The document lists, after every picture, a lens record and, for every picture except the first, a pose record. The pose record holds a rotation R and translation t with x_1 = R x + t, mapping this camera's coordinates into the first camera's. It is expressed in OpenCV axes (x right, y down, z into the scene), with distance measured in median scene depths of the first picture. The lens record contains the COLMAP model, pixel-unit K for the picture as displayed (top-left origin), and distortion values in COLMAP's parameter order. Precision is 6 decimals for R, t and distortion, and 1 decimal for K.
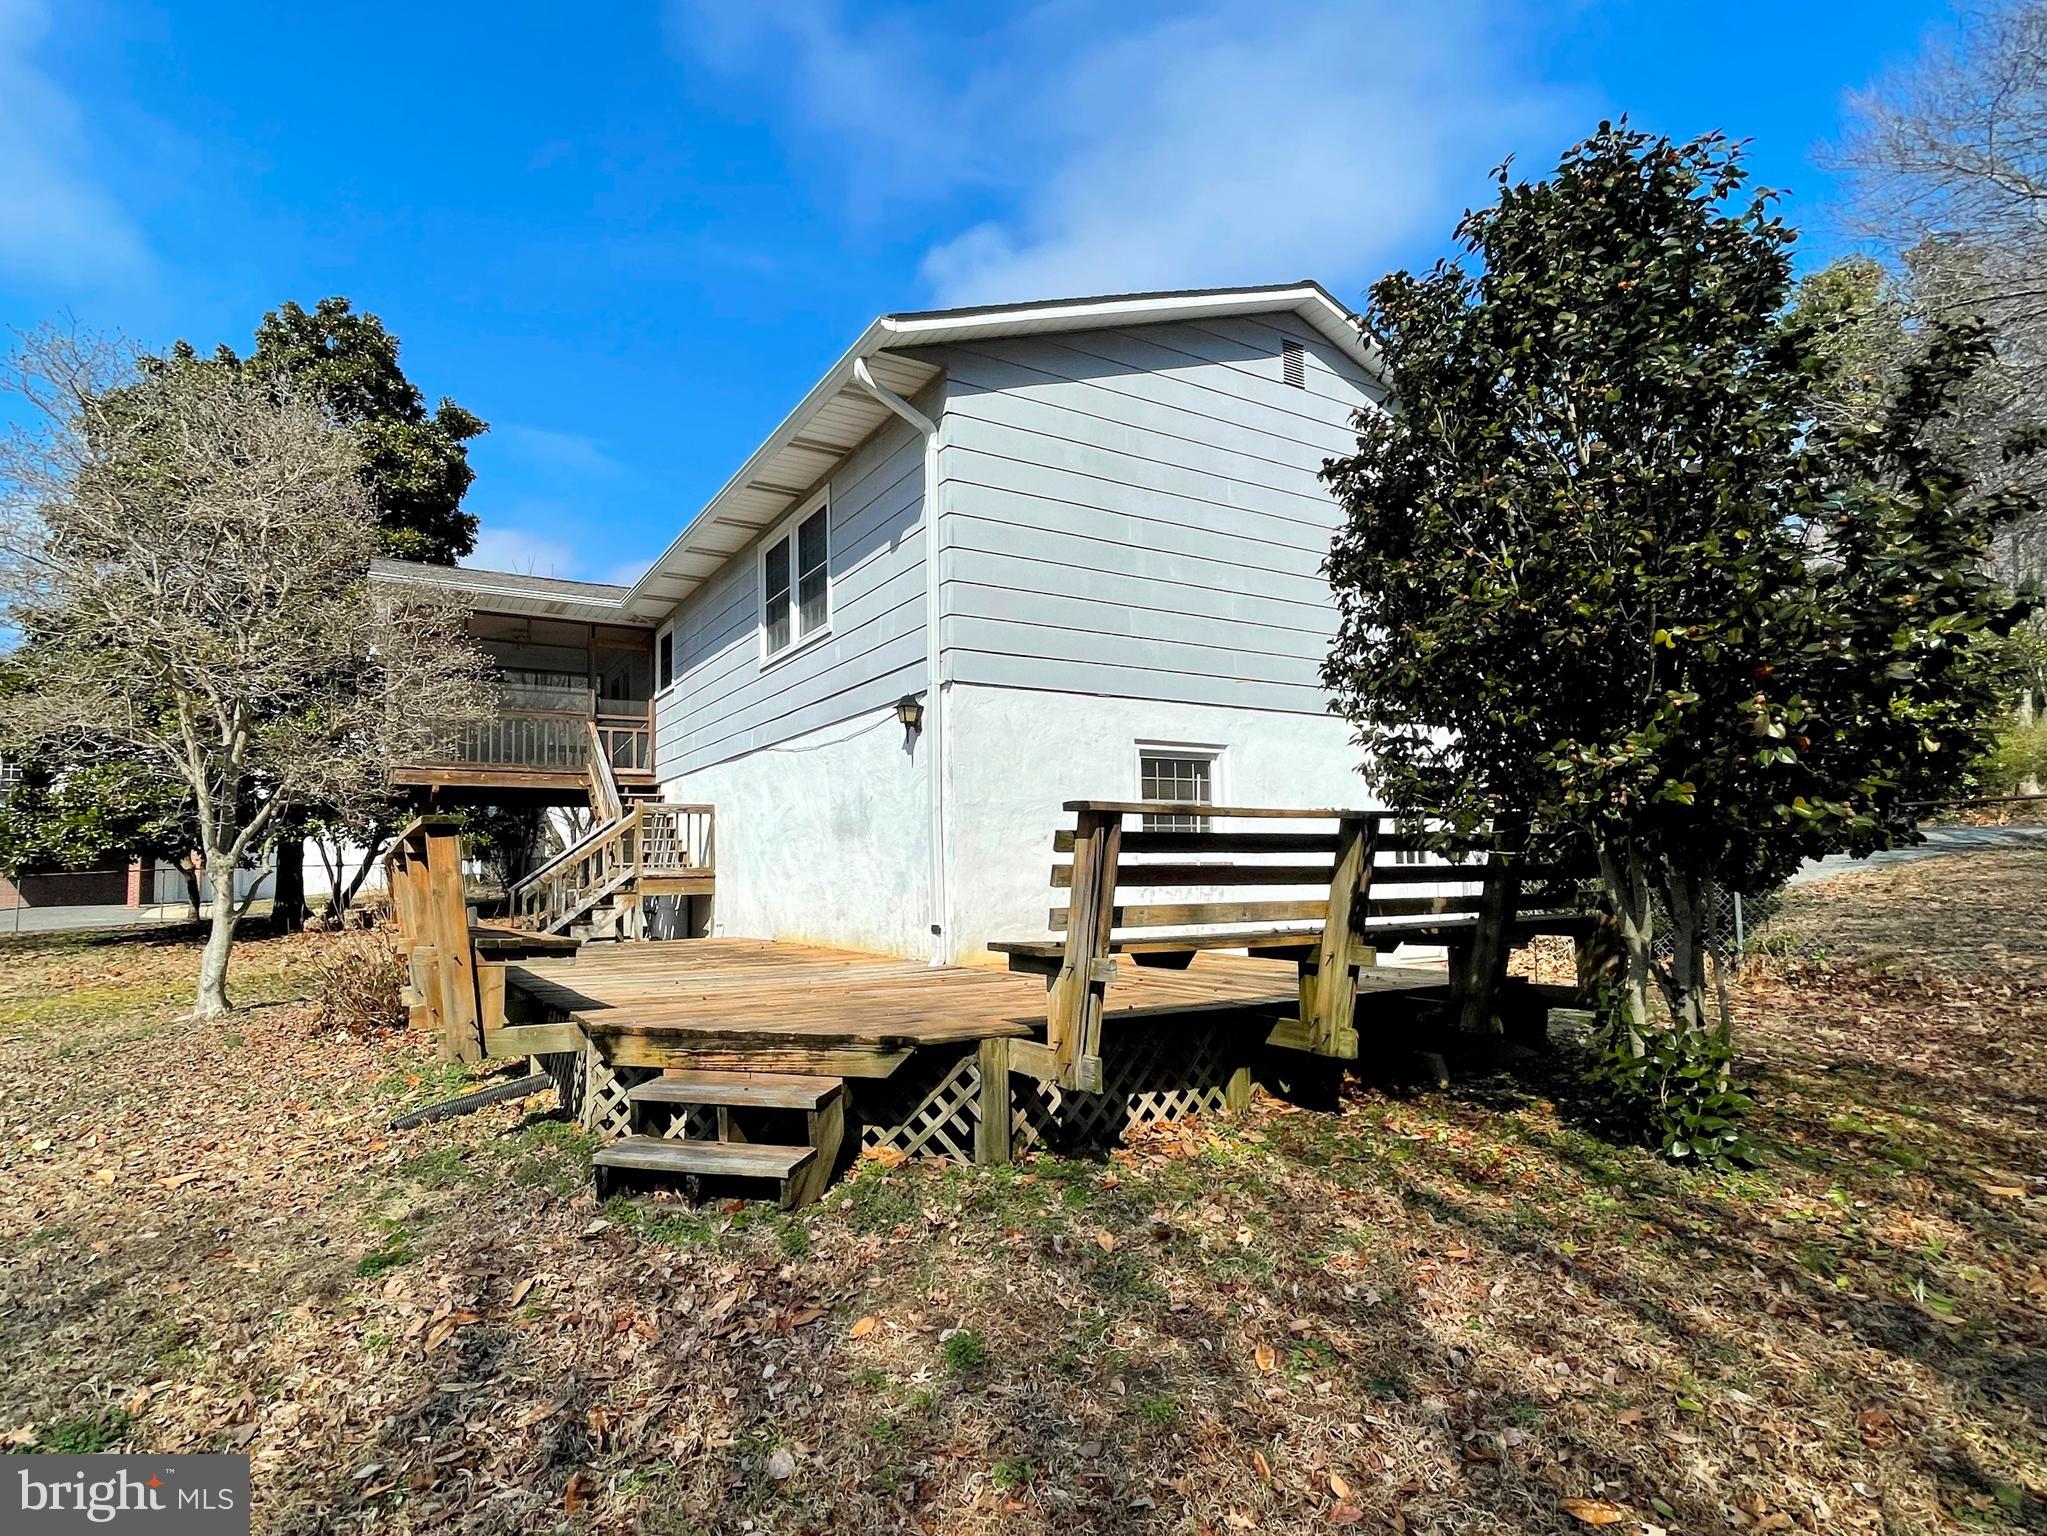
lens RADIAL K [[1031.3, 0, 1020.9], [0, 1031.3, 784.8], [0, 0, 1]] dist [0.001138, -0.000327]
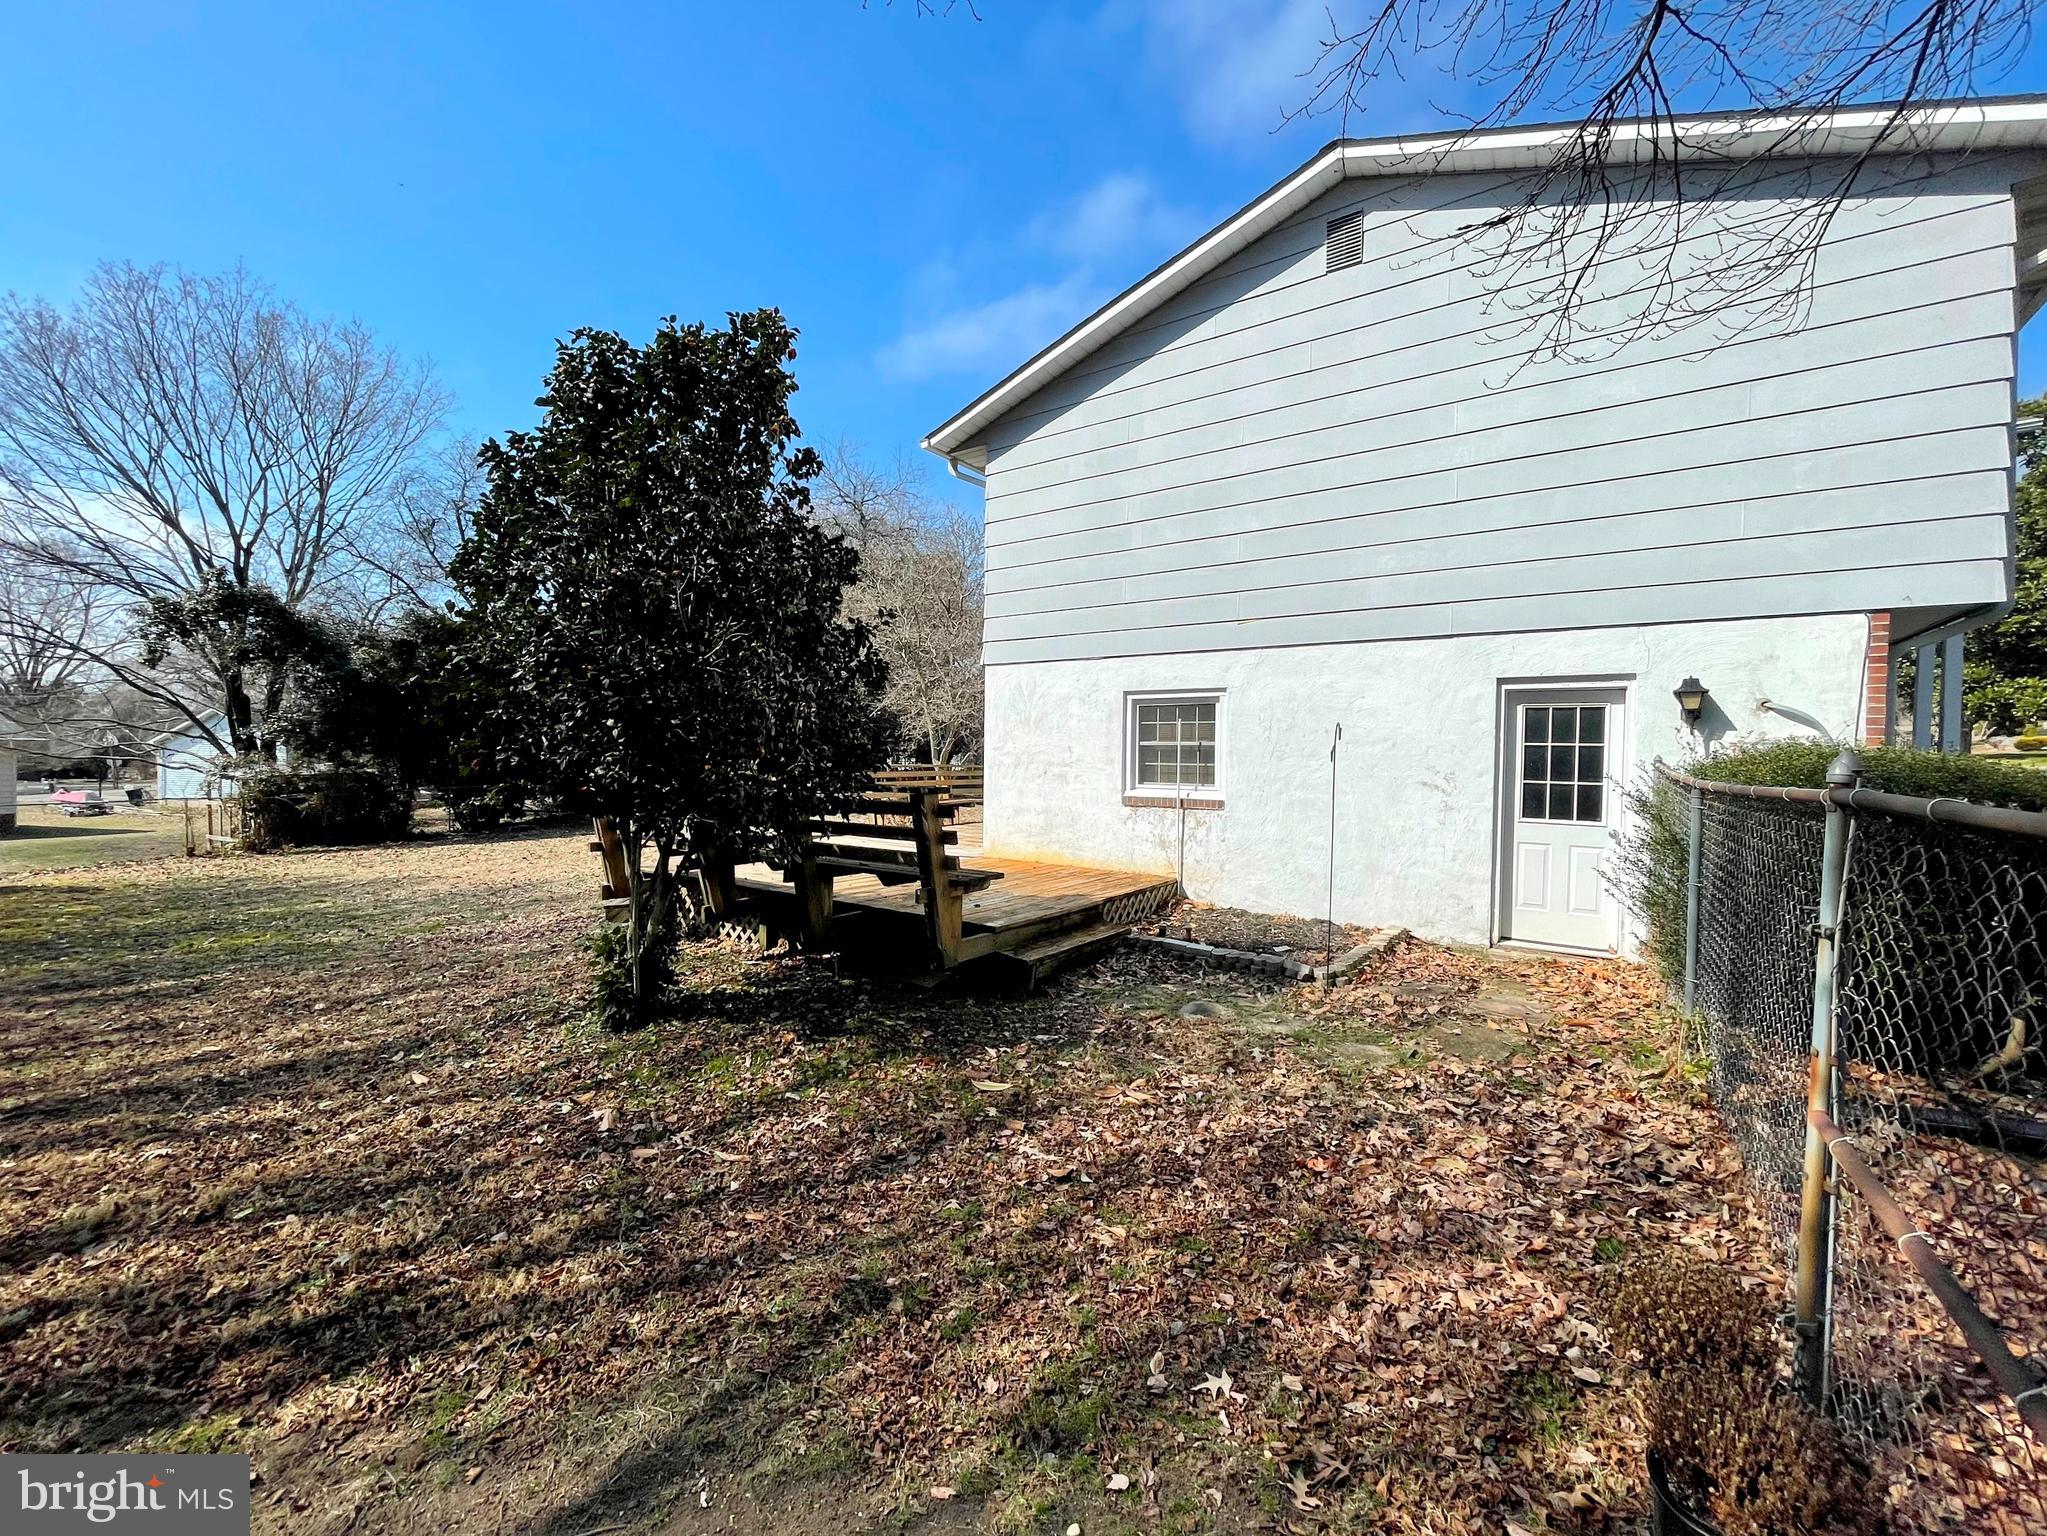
lens RADIAL K [[839.7, 0, 1022.3], [0, 839.7, 762.8], [0, 0, 1]] dist [0.004354, 0.000371]
pose [[0.423593, 0.022123, -0.905582, 1.345356], [0.052768, 0.997402, 0.049048, -0.022271], [0.904314, -0.068562, 0.421325, 0.693157]]
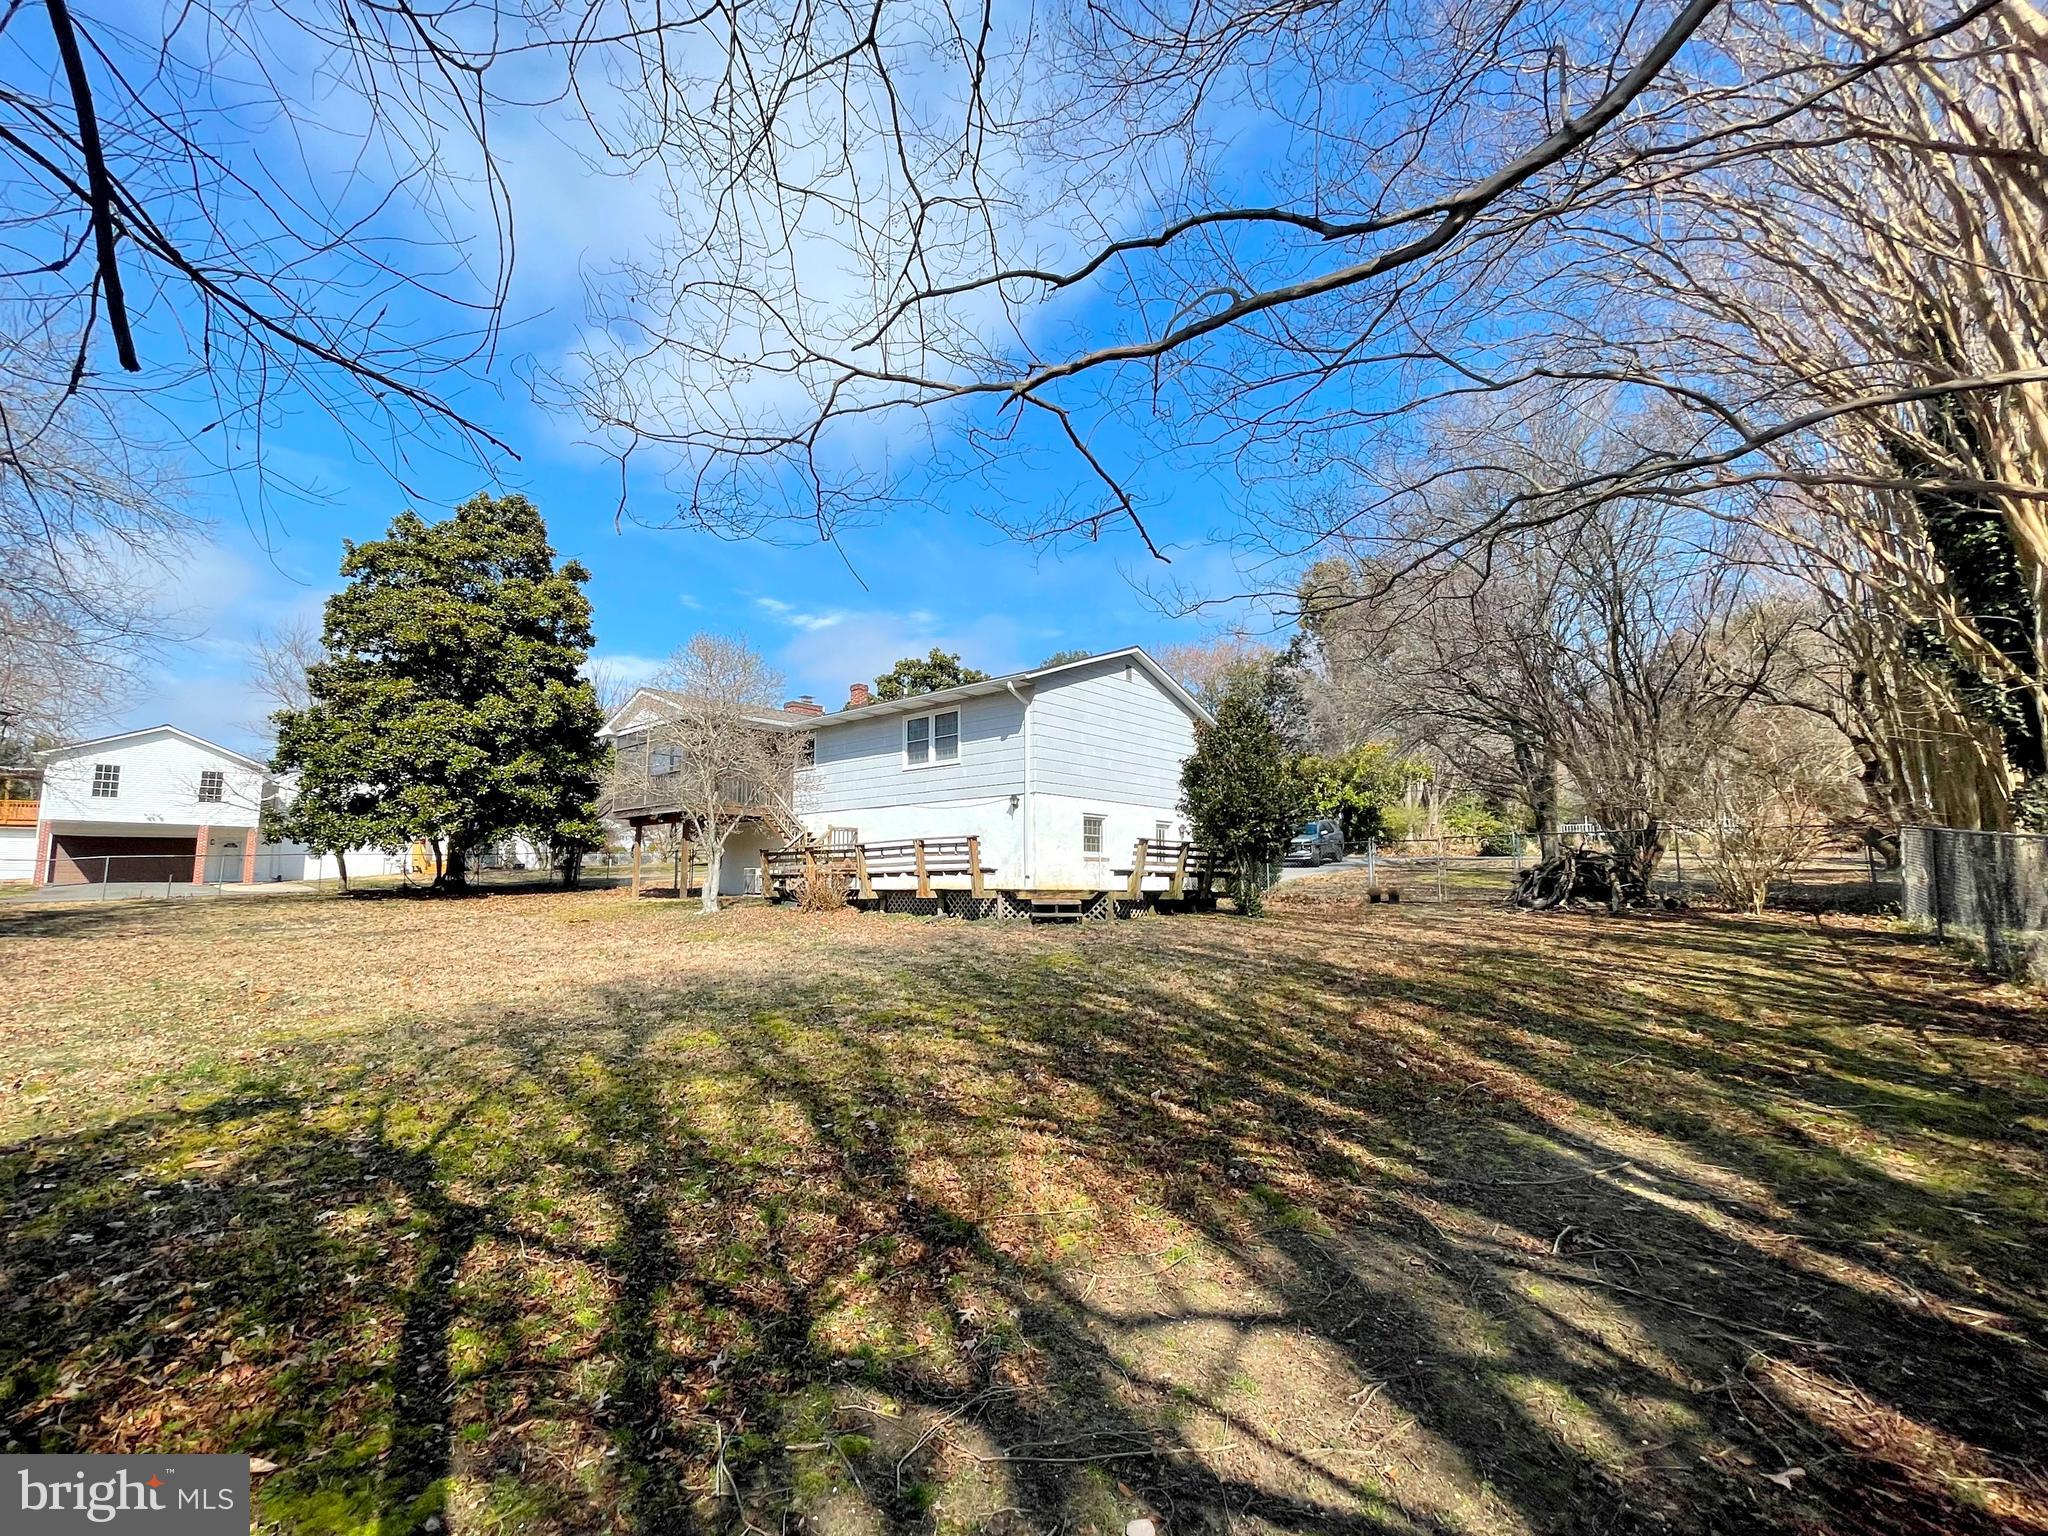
lens RADIAL K [[840.1, 0, 1023.0], [0, 840.1, 762.0], [0, 0, 1]] dist [0.004354, 0.000371]
pose [[0.951841, 0.060740, 0.300514, -1.071560], [-0.042546, 0.996864, -0.066728, -0.031972], [-0.303624, 0.050728, 0.951440, -1.648668]]
